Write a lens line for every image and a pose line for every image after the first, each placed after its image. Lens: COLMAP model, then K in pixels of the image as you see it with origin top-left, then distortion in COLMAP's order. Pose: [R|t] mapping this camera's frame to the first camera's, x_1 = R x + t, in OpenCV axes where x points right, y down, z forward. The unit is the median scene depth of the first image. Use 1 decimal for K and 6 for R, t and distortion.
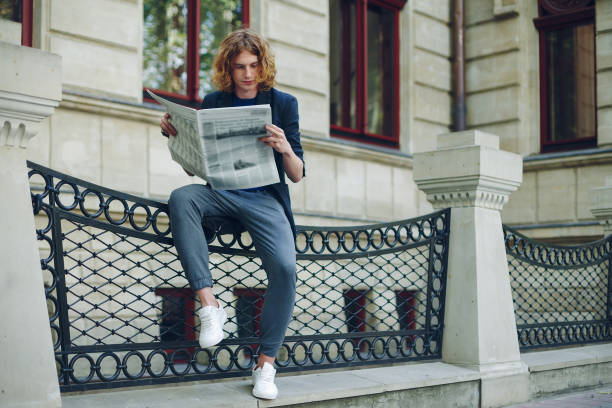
lens RADIAL K [[813.0, 0, 304.4], [0, 813.0, 258.7], [0, 0, 1]] dist [-0.023277, 0.002066]
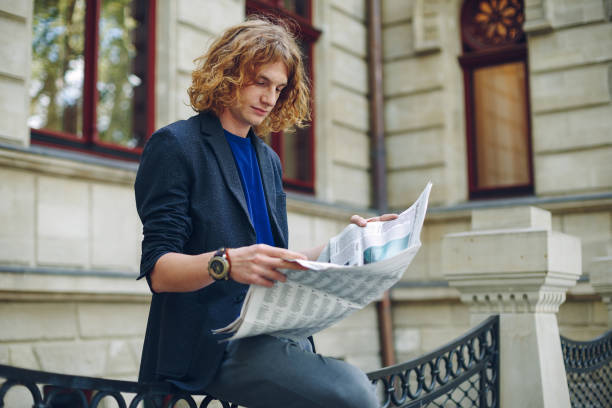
lens RADIAL K [[865.8, 0, 307.6], [0, 865.8, 234.9], [0, 0, 1]] dist [-0.023360, -0.001409]
pose [[0.989986, 0.001270, 0.141163, -0.033955], [0.009613, 0.997032, -0.076387, -0.027184], [-0.140841, 0.076979, 0.987035, 0.096680]]
